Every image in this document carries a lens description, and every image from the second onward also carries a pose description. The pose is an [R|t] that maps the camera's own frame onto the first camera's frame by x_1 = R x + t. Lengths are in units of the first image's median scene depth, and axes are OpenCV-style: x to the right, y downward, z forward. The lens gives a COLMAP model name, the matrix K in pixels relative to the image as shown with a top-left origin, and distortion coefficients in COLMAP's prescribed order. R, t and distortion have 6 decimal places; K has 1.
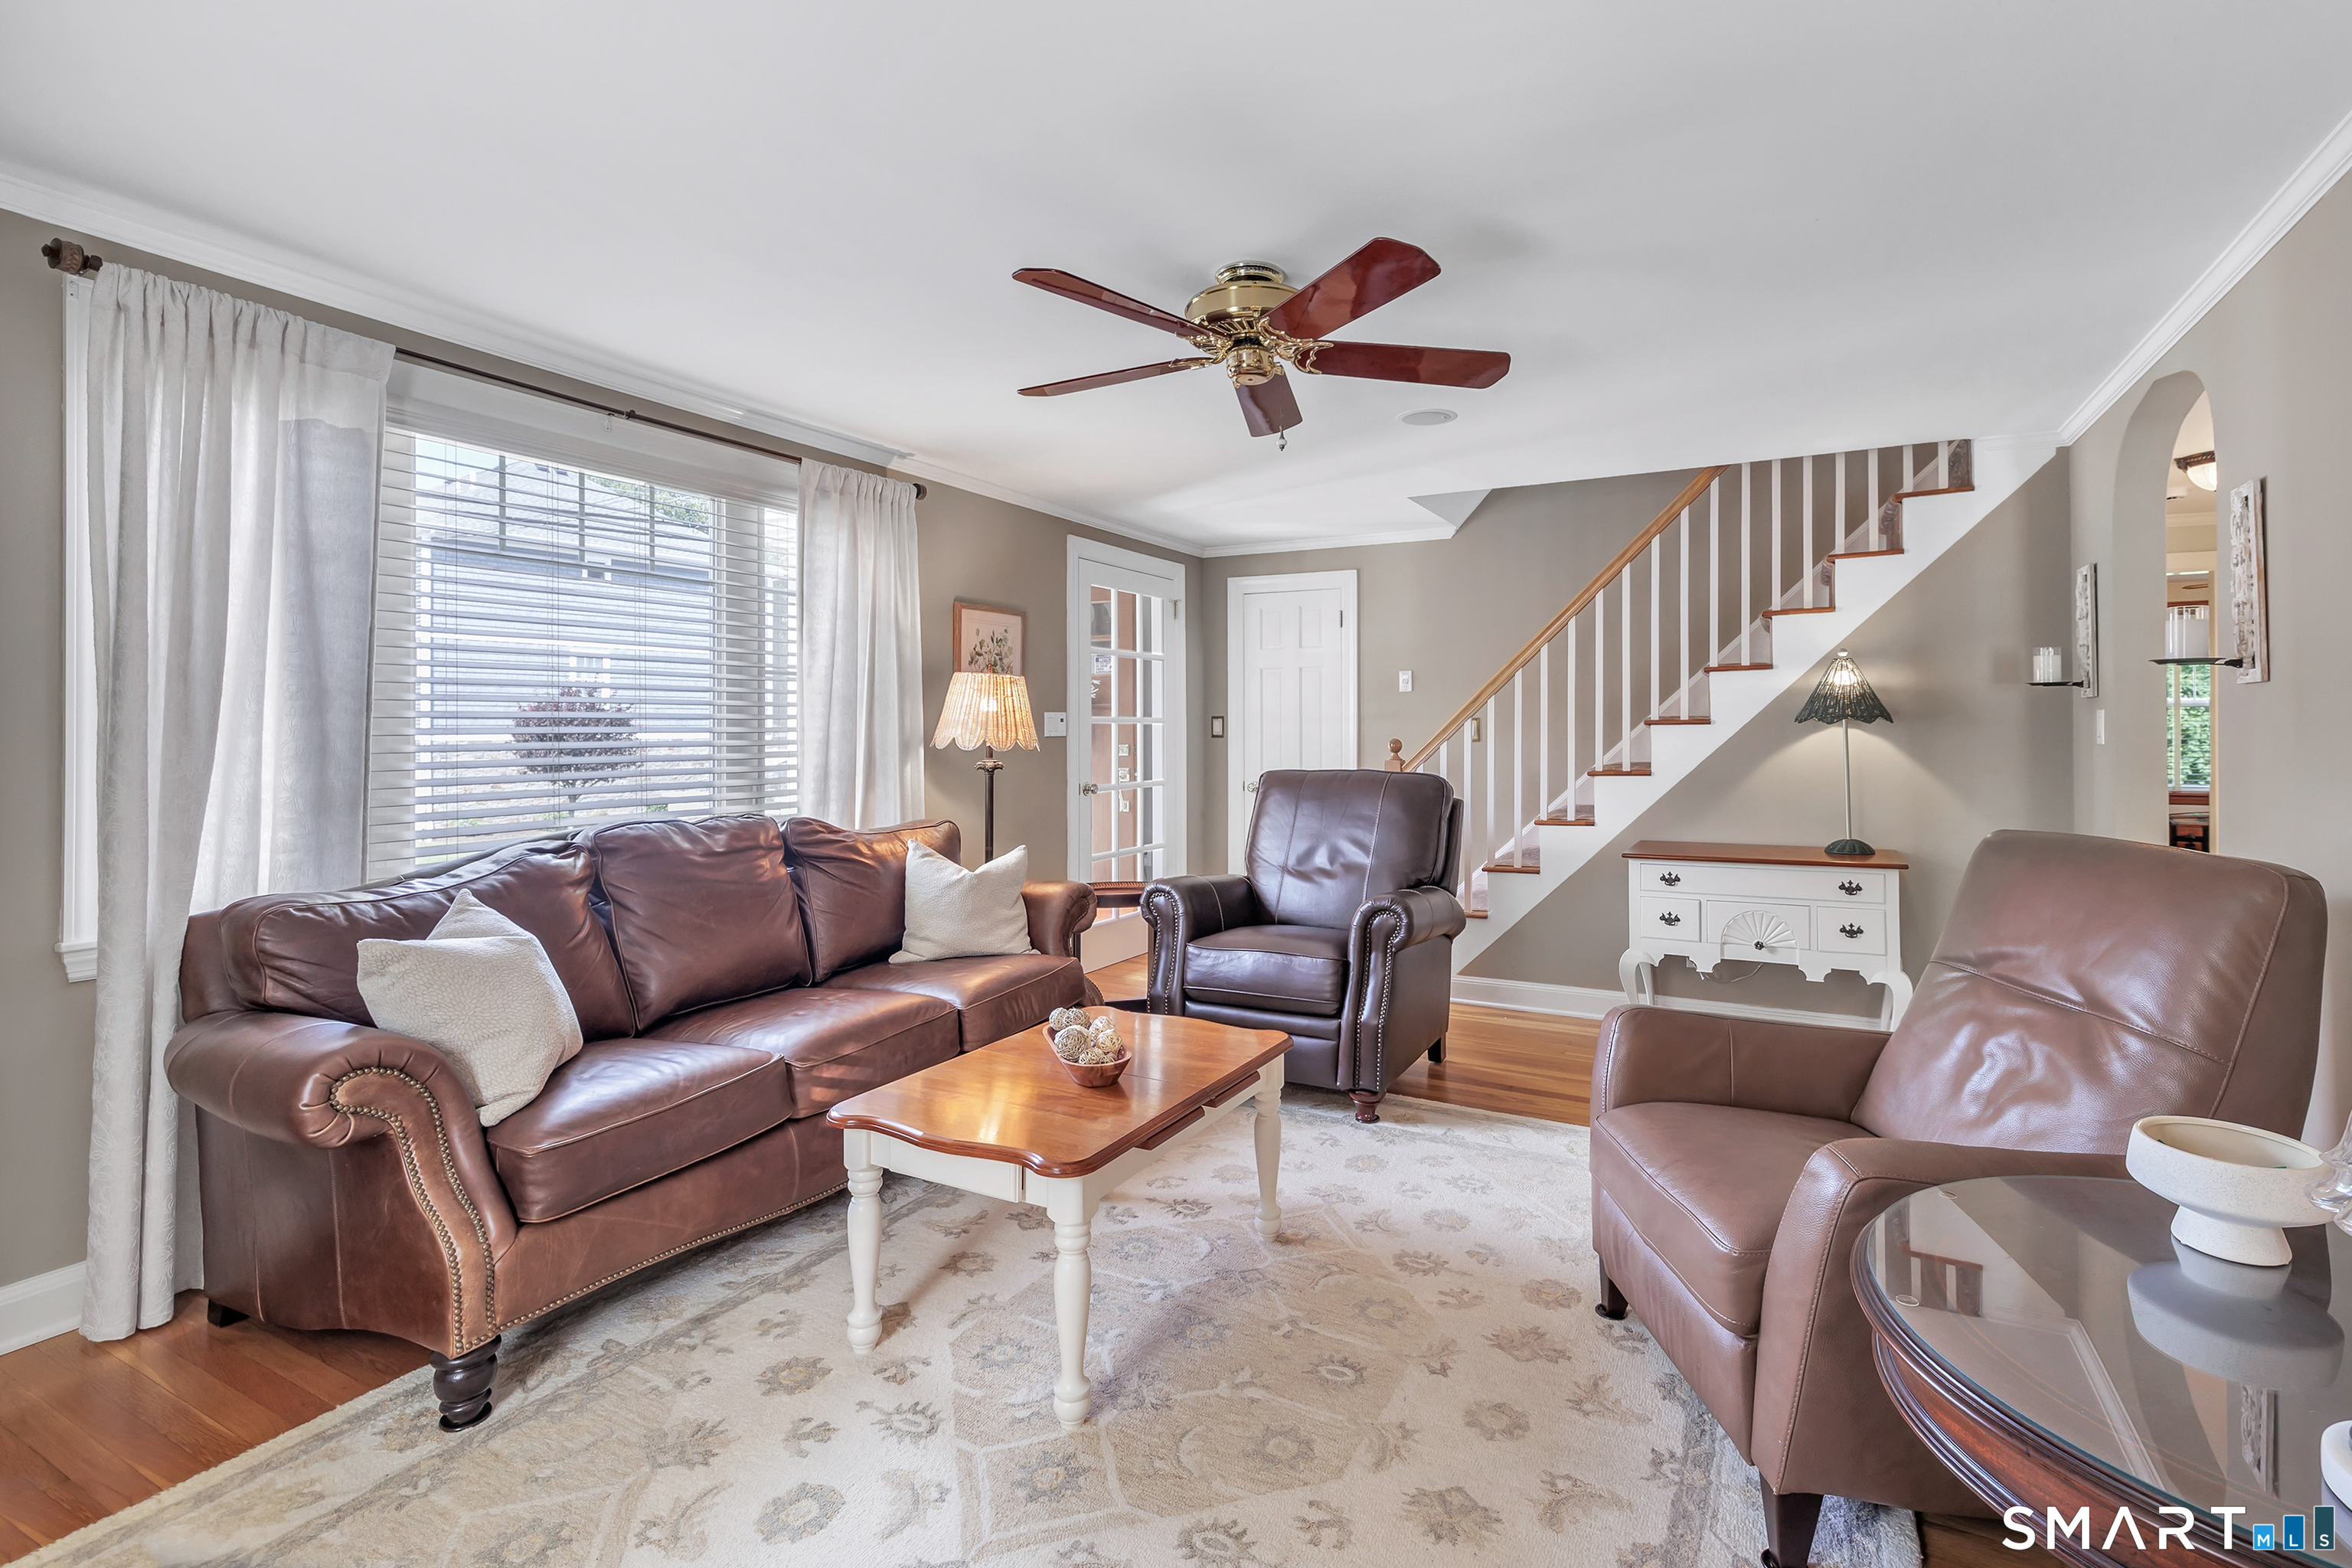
lens RADIAL K [[1113.3, 0, 1245.3], [0, 1113.3, 738.4], [0, 0, 1]] dist [-0.002477, -0.000362]
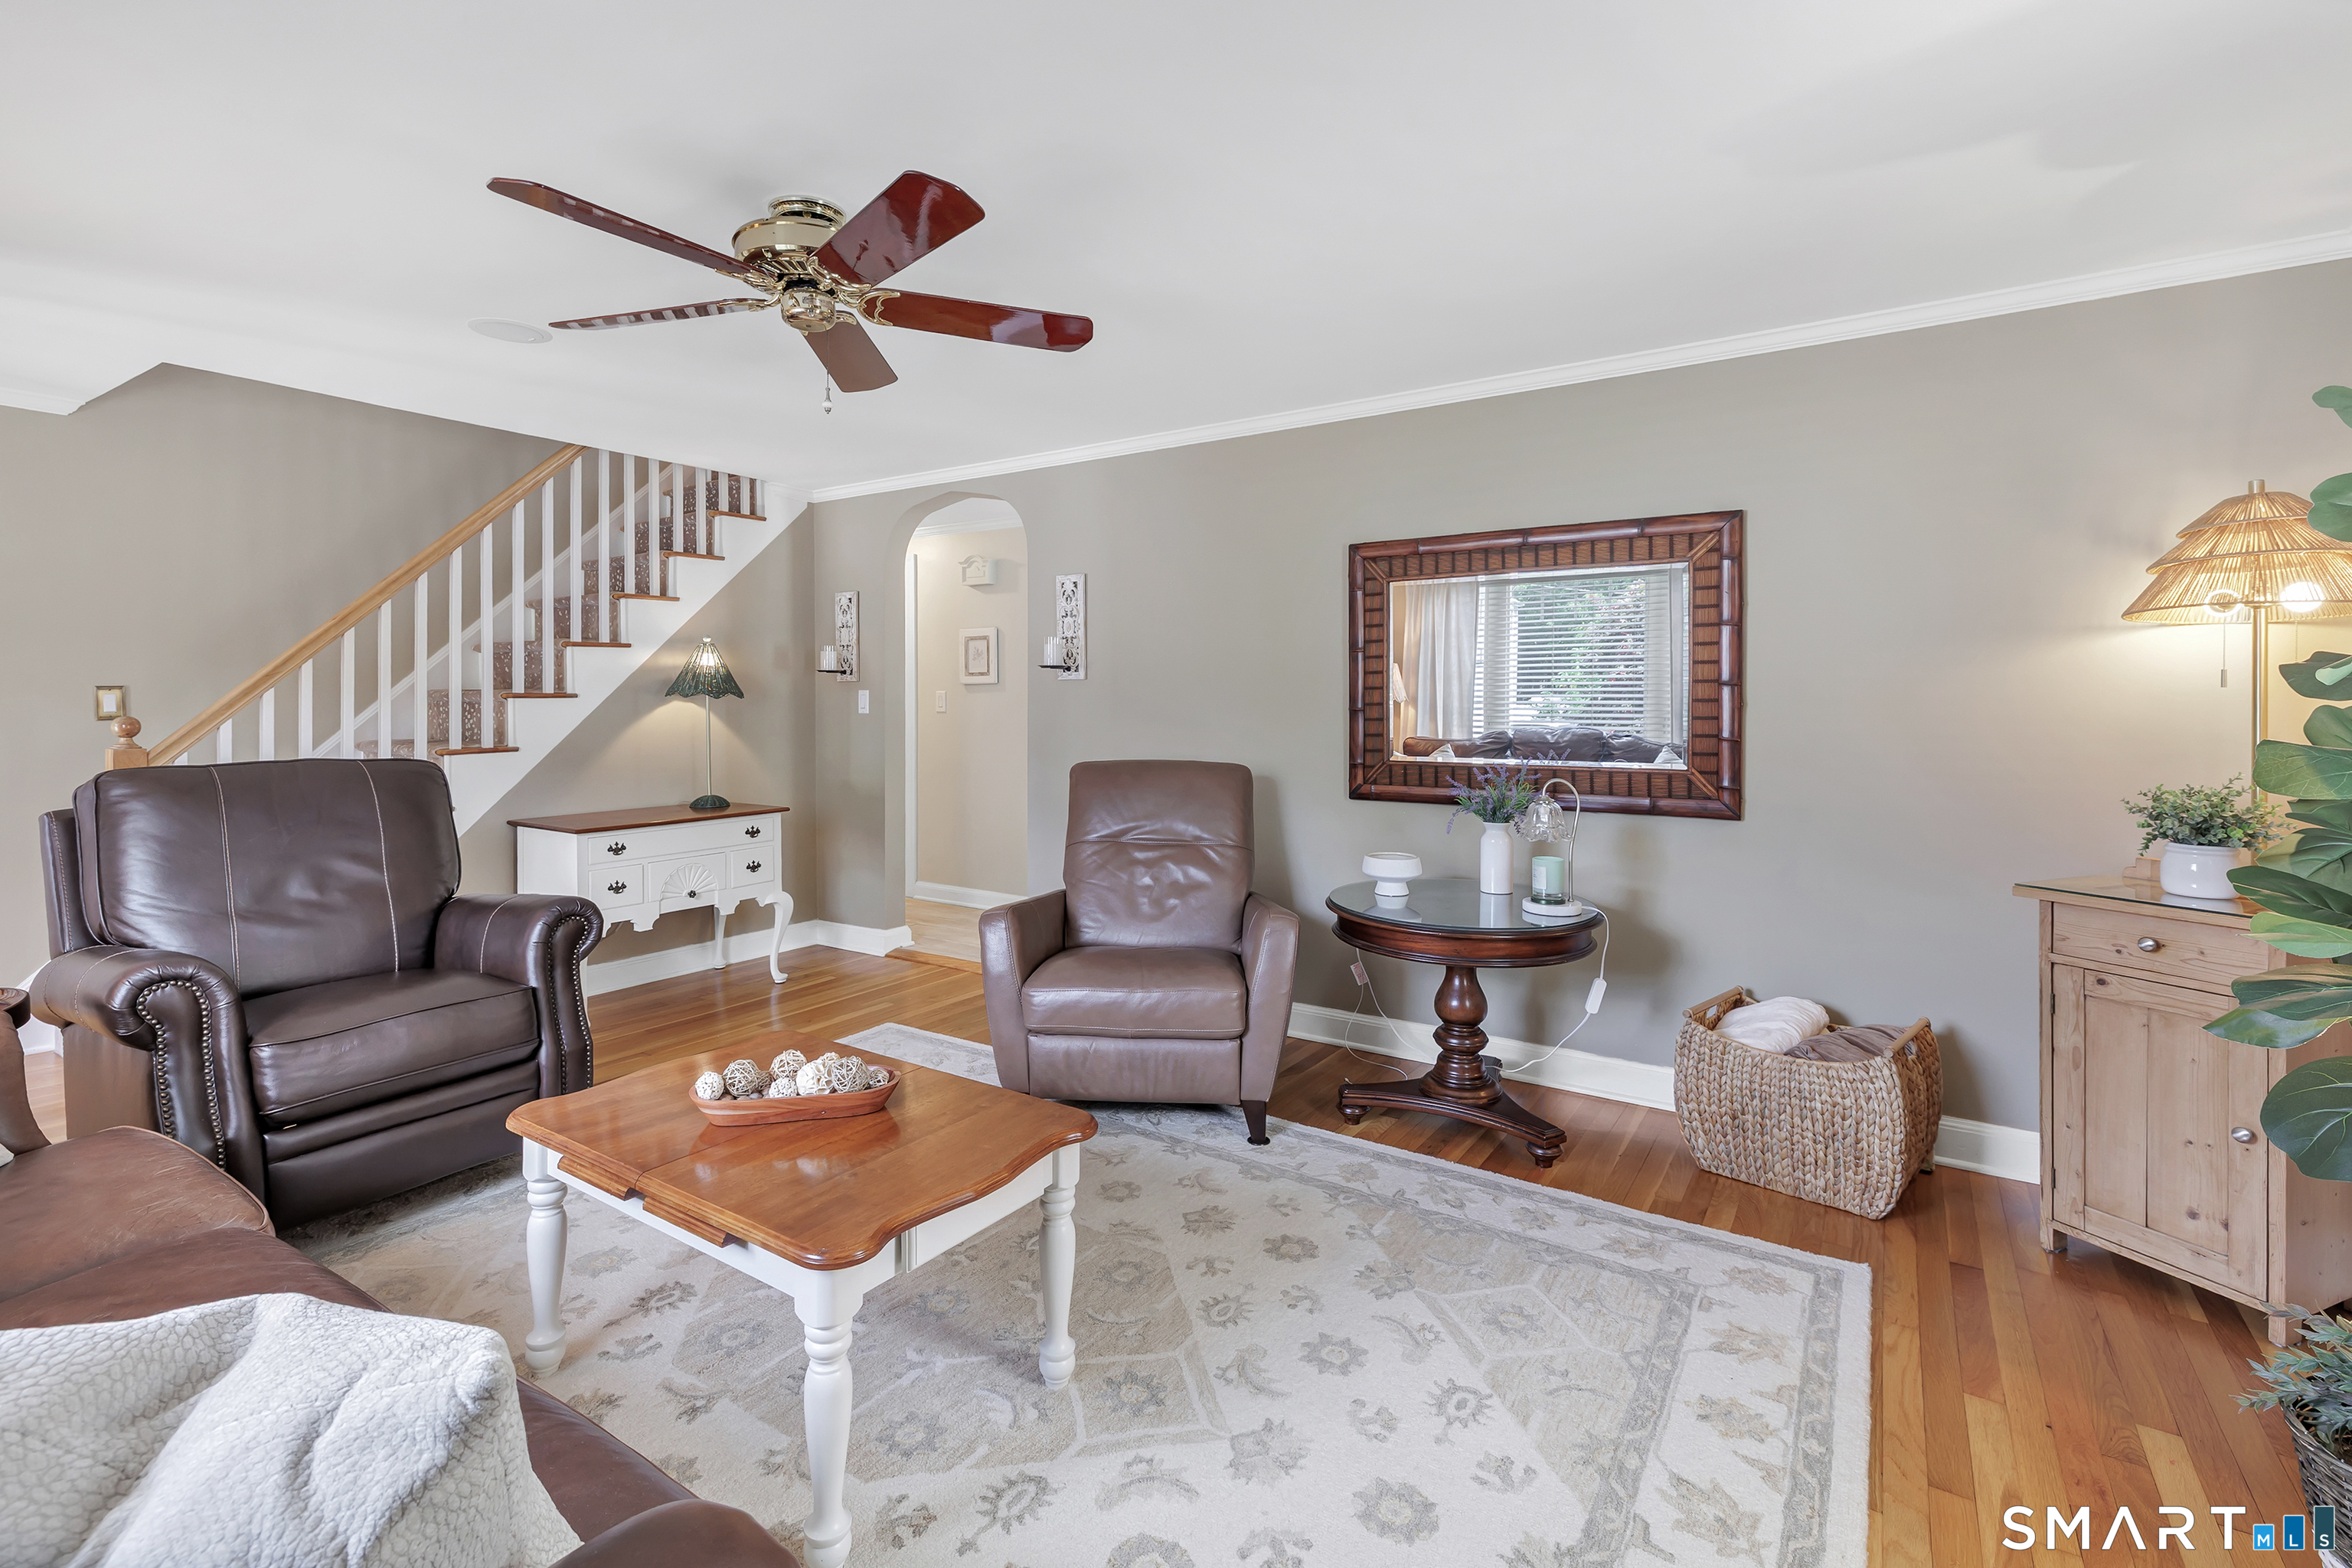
lens RADIAL K [[1068.5, 0, 1187.4], [0, 1068.5, 696.8], [0, 0, 1]] dist [0.000891, -0.000430]
pose [[0.091756, 0.004739, 0.995770, -0.650749], [0.004778, 0.999975, -0.005199, -0.007307], [-0.995770, 0.005235, 0.091731, 0.451798]]
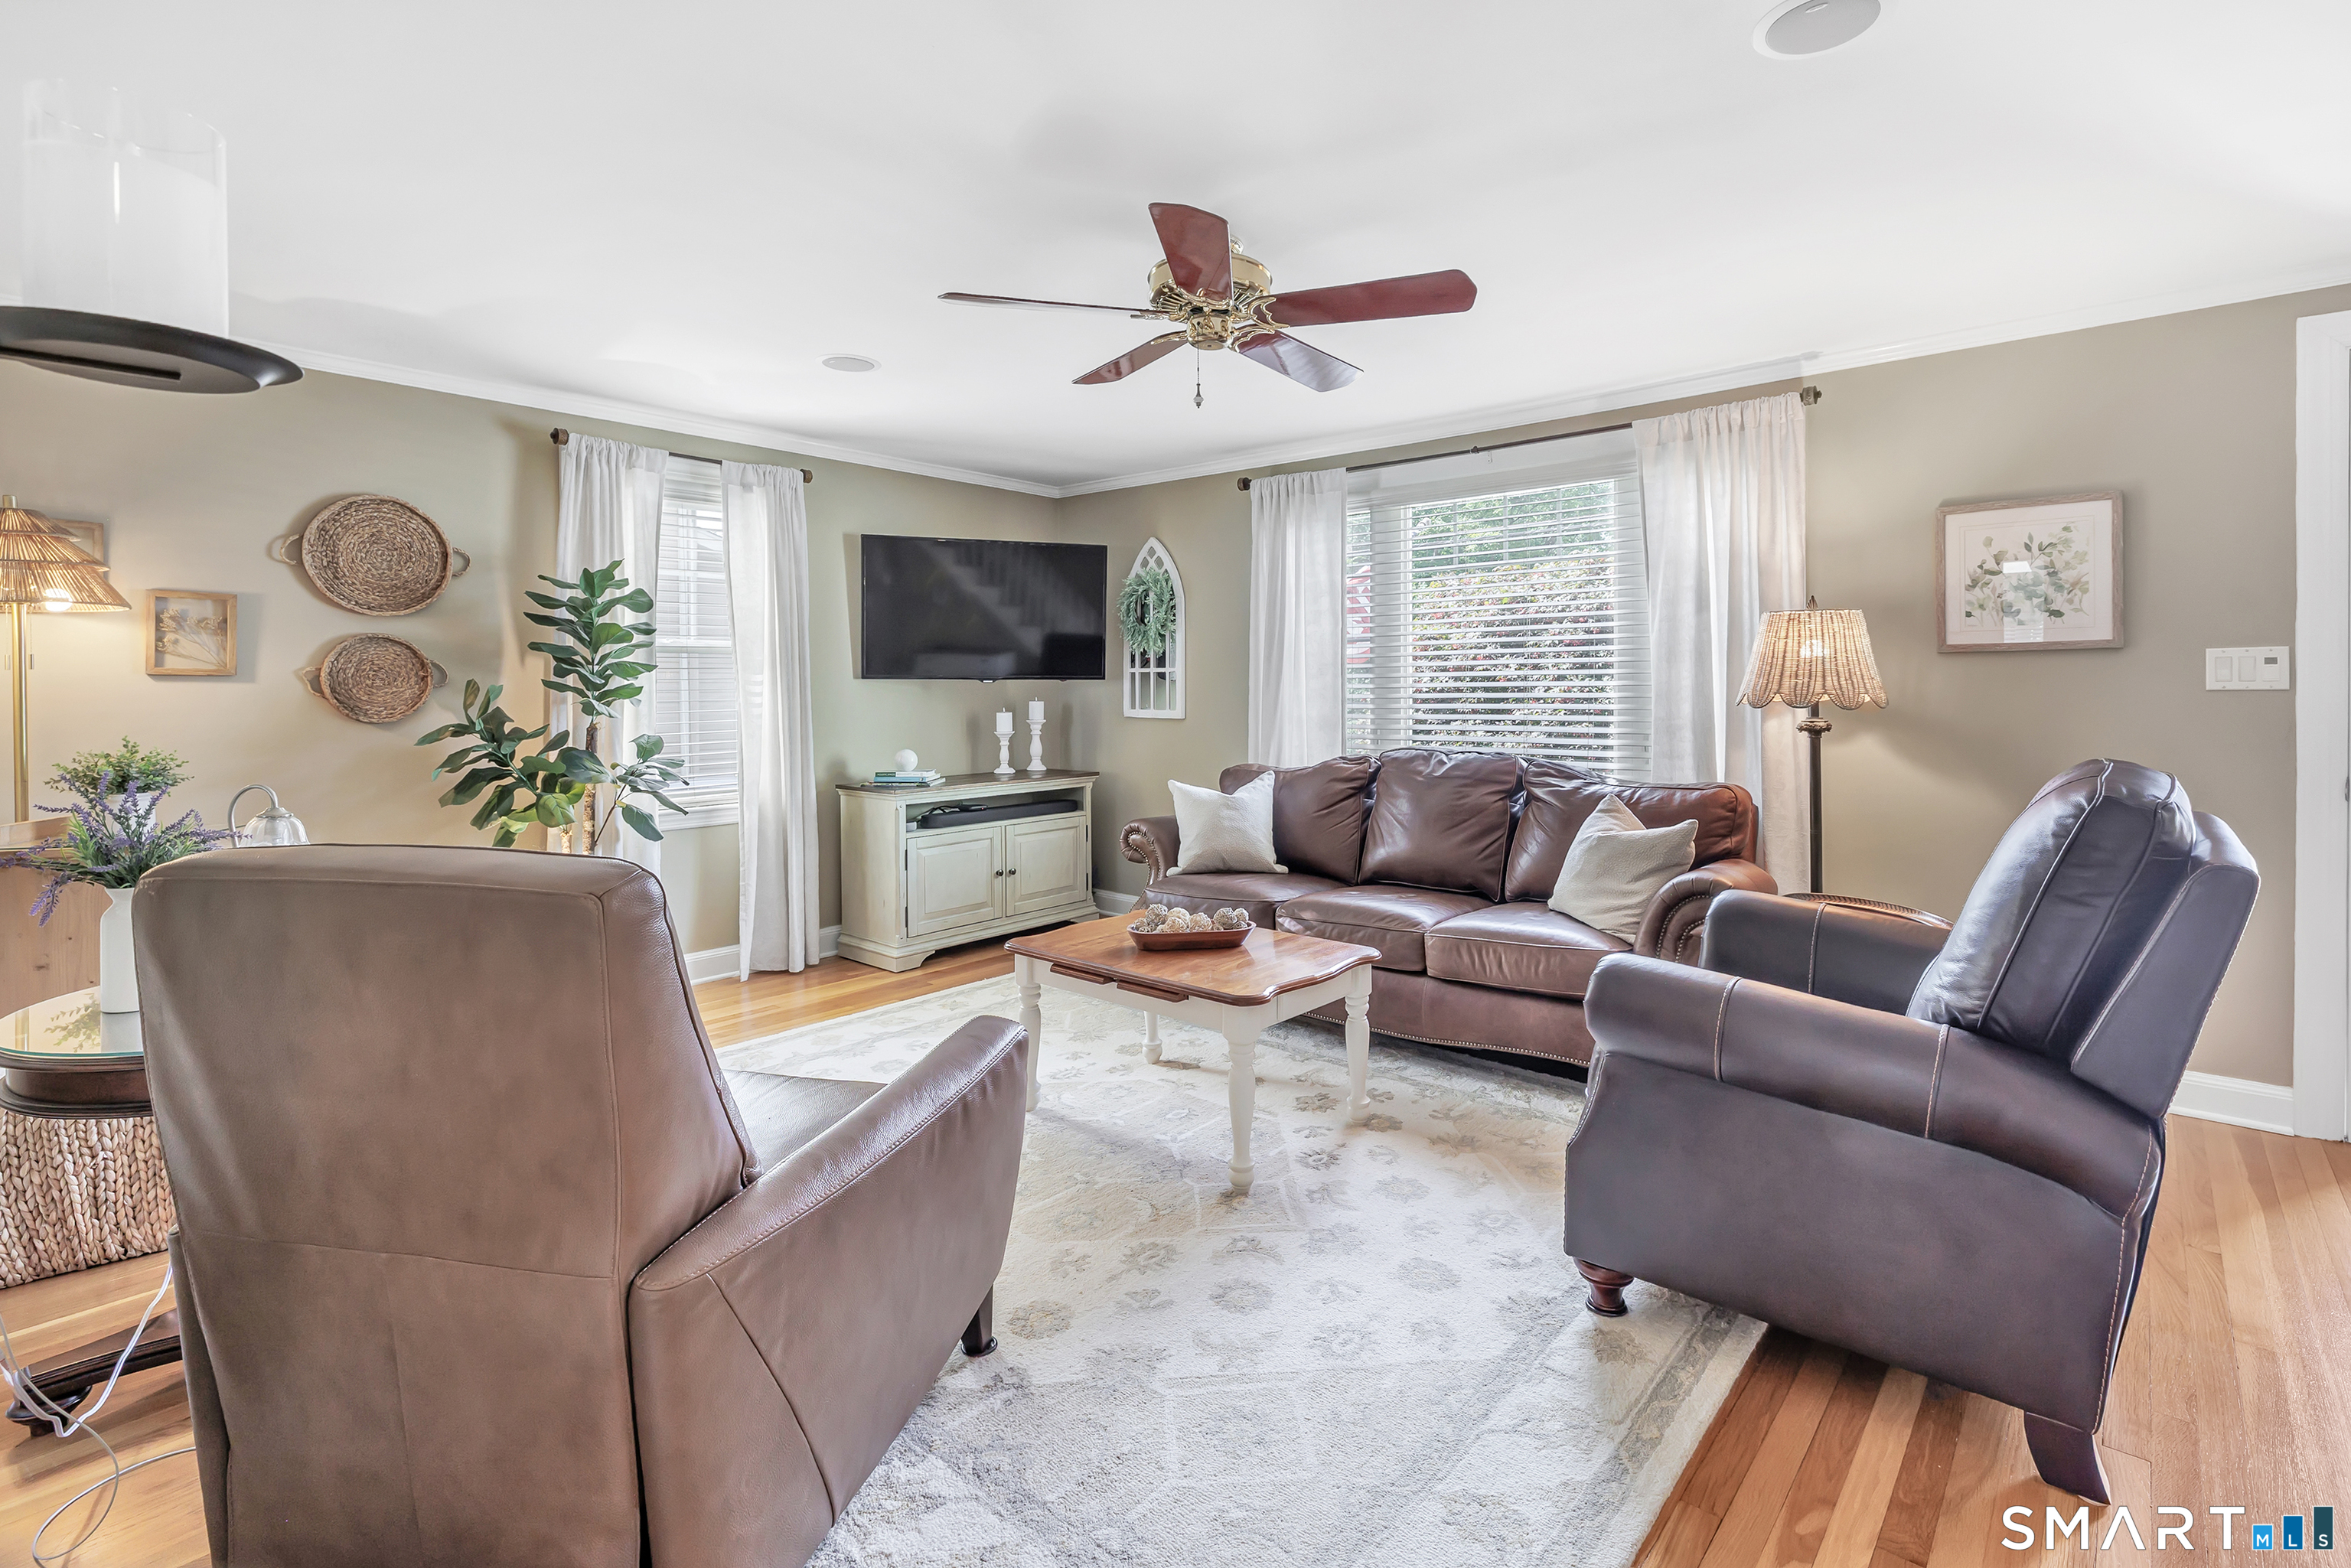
lens RADIAL K [[1068.0, 0, 1186.9], [0, 1068.0, 696.9], [0, 0, 1]] dist [0.000891, -0.000430]
pose [[-0.253153, 0.006378, -0.967405, 0.741843], [-0.006385, 0.999945, 0.008264, 0.000573], [0.967405, 0.008269, -0.253098, 0.926056]]
